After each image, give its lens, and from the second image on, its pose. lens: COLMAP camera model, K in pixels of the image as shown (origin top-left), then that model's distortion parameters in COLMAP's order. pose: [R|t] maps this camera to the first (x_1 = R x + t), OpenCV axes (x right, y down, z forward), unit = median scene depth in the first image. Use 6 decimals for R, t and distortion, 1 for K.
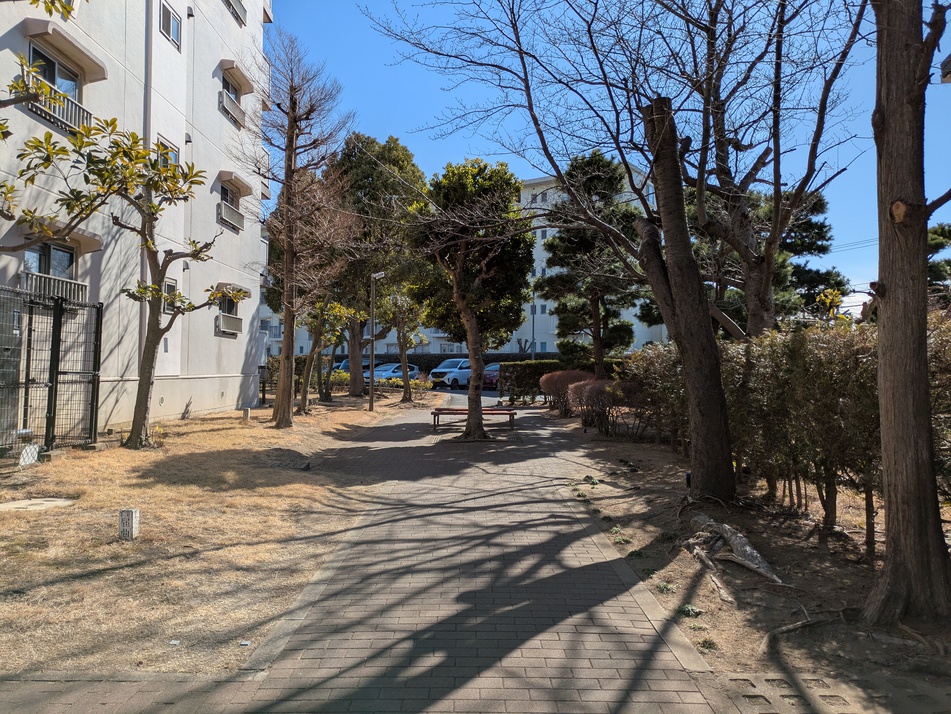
lens RADIAL K [[692.8, 0, 477.2], [0, 692.8, 351.1], [0, 0, 1]] dist [0.040327, -0.017993]
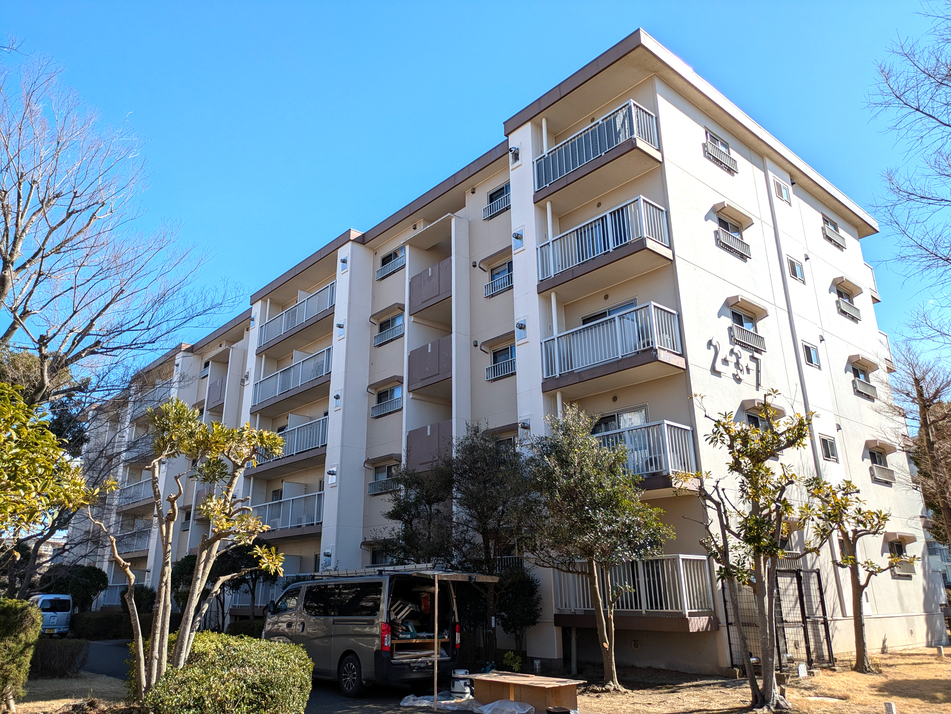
lens RADIAL K [[692.8, 0, 471.7], [0, 692.8, 351.2], [0, 0, 1]] dist [0.040327, -0.017993]
pose [[0.650570, -0.264942, -0.711733, 0.178167], [0.035908, 0.946857, -0.319644, -0.049056], [0.758597, 0.182394, 0.625510, -0.572901]]
